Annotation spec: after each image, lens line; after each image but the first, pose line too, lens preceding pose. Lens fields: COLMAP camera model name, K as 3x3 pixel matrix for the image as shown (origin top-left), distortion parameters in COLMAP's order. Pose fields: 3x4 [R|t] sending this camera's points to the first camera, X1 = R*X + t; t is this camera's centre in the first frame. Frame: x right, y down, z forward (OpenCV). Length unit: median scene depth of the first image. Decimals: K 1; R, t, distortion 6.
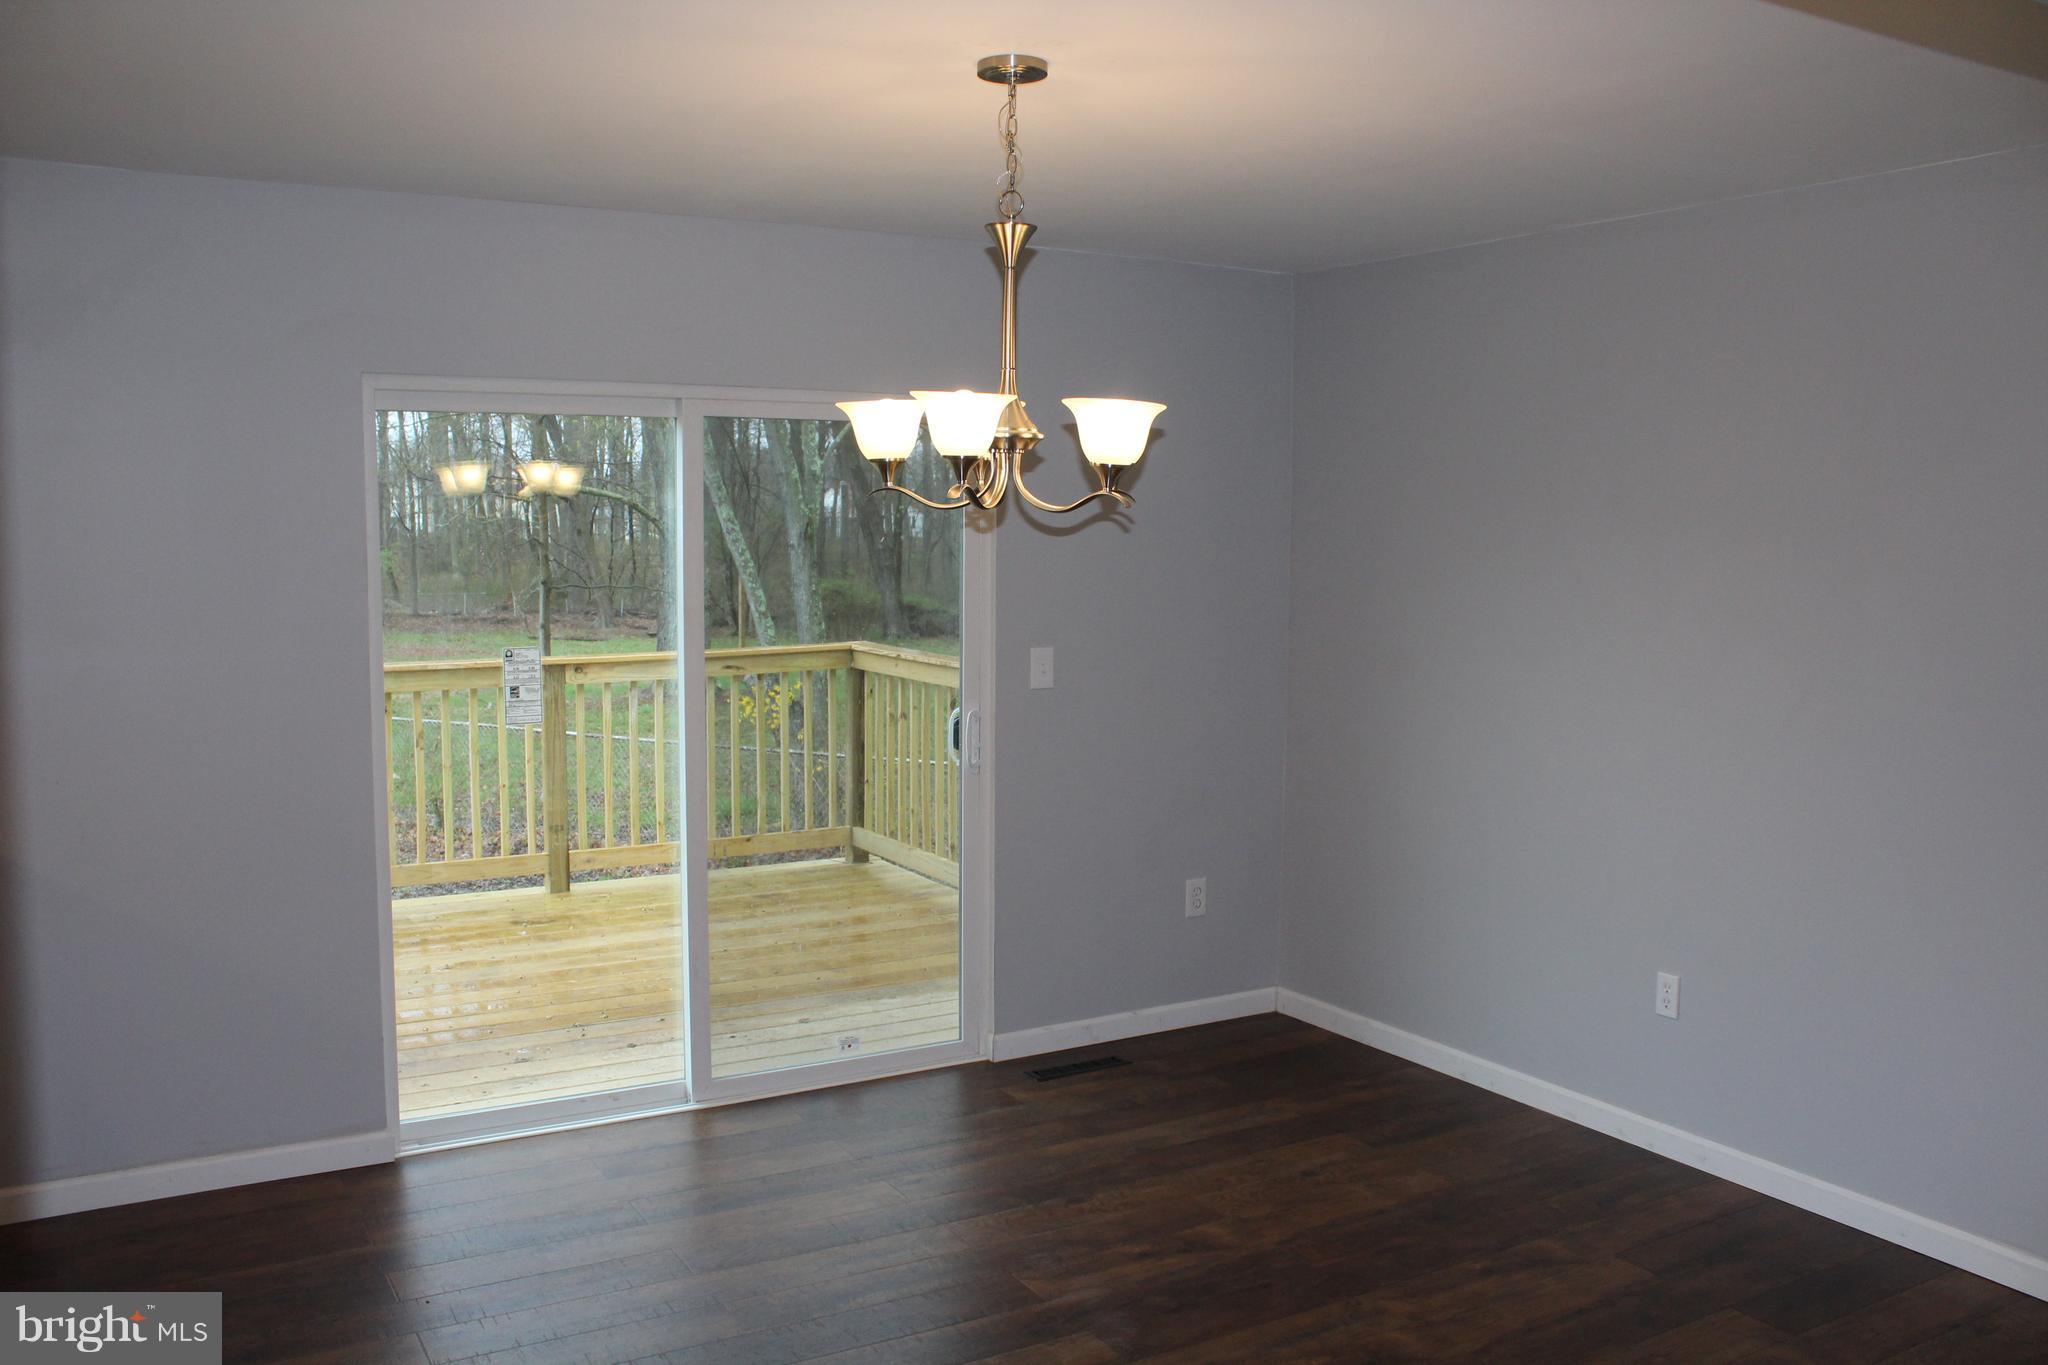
lens RADIAL K [[1760.9, 0, 1024.0], [0, 1760.9, 682.5], [0, 0, 1]] dist [-0.106050, 0.005315]
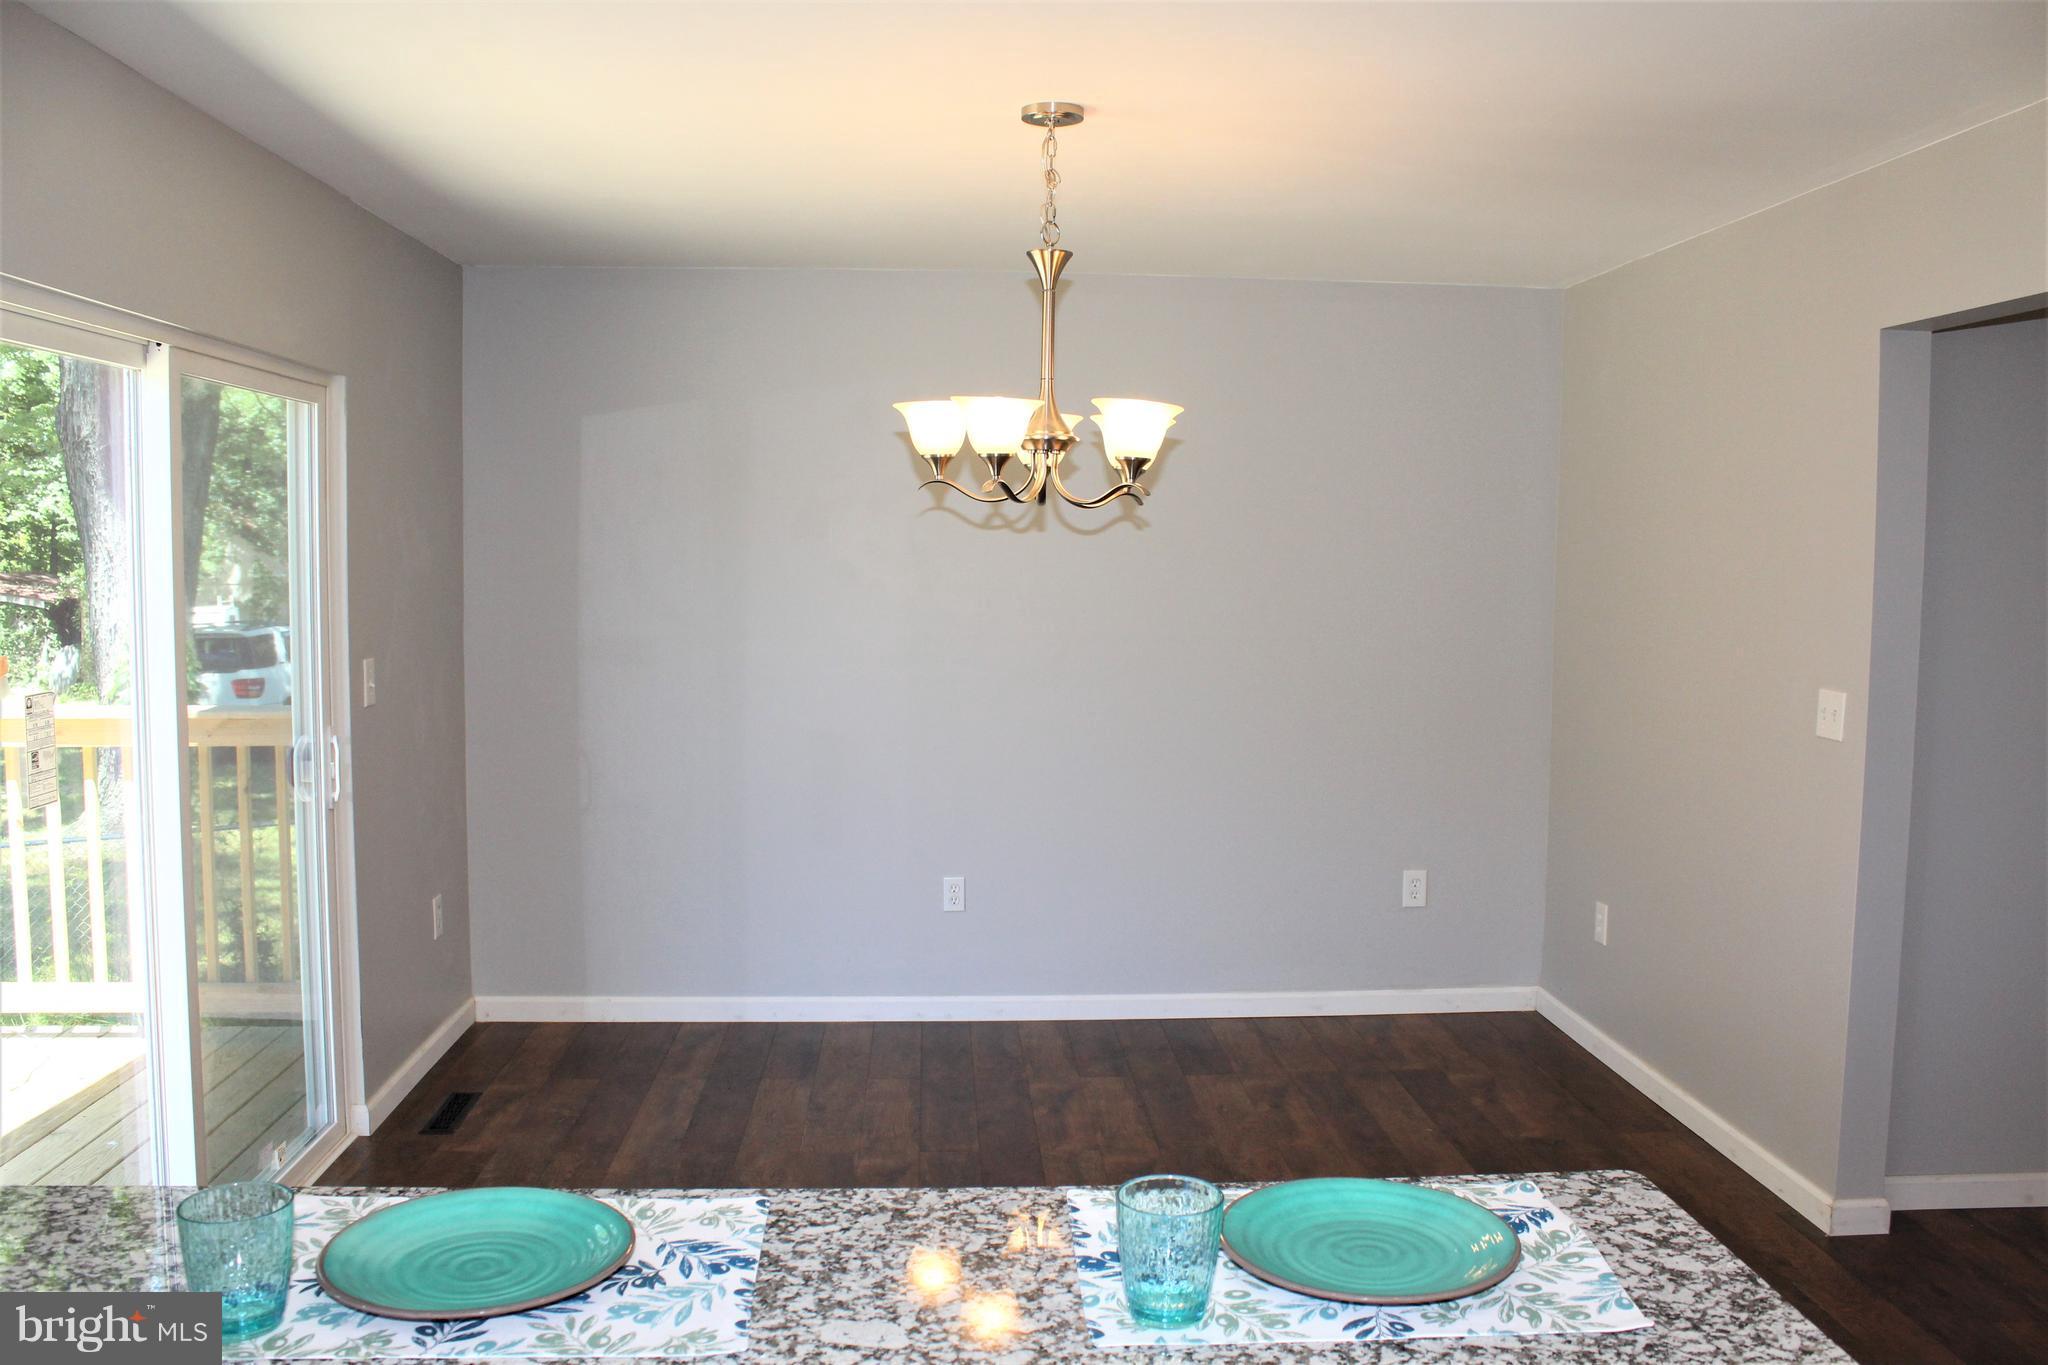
lens RADIAL K [[1760.9, 0, 1024.0], [0, 1760.9, 682.5], [0, 0, 1]] dist [-0.106050, 0.005315]
pose [[0.444443, -0.073305, 0.892803, -0.924254], [0.078368, 0.996007, 0.042767, -0.029443], [-0.892373, 0.050960, 0.448413, 0.461454]]
